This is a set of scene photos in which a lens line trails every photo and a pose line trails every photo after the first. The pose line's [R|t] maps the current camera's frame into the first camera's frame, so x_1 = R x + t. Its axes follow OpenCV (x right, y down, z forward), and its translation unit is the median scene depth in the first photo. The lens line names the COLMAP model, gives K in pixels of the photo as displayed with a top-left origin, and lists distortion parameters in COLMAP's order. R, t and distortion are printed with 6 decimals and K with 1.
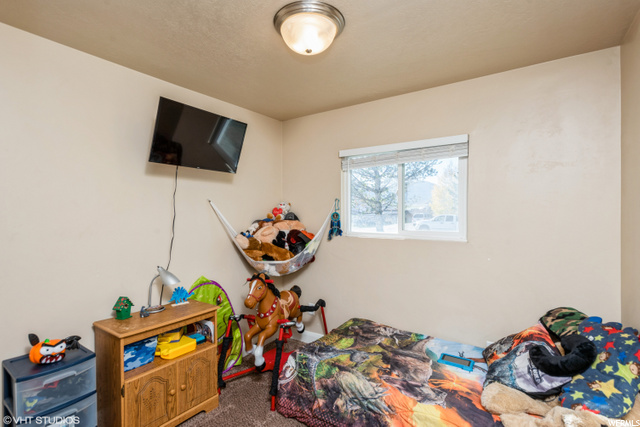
lens RADIAL K [[302.5, 0, 322.1], [0, 302.5, 214.3], [0, 0, 1]] dist [0.025499, -0.001309]
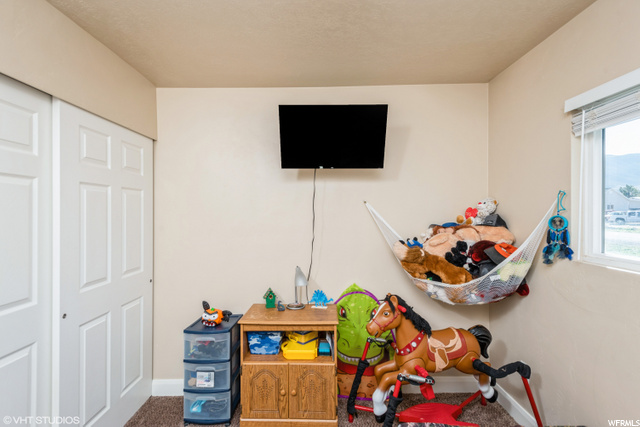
lens RADIAL K [[302.5, 0, 319.5], [0, 302.5, 213.4], [0, 0, 1]] dist [0.025499, -0.001309]
pose [[0.568546, 0.006003, -0.822629, 0.290410], [-0.002402, 0.999981, 0.005637, -0.014128], [0.822648, -0.001229, 0.568550, 0.371189]]
